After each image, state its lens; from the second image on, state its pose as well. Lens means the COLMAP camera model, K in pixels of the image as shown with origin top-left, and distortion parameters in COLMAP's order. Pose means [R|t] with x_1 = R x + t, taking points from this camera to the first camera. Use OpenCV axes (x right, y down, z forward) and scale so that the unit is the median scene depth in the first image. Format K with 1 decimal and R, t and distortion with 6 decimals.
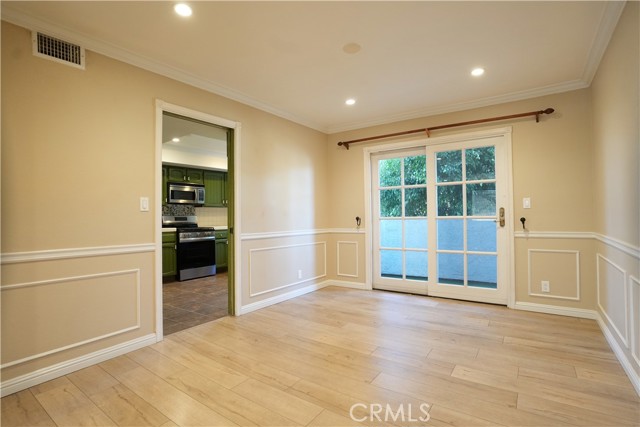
lens RADIAL K [[310.4, 0, 310.1], [0, 310.4, 214.2], [0, 0, 1]] dist [-0.016992, 0.003624]
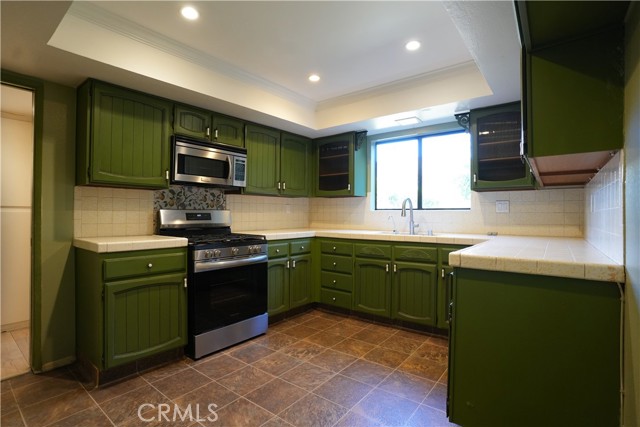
lens RADIAL K [[311.7, 0, 316.4], [0, 311.7, 213.4], [0, 0, 1]] dist [-0.054226, 0.005527]
pose [[0.999257, 0.020683, -0.032519, -0.216308], [-0.020601, 0.999784, 0.002875, 0.004673], [0.032571, -0.002203, 0.999467, 0.519941]]
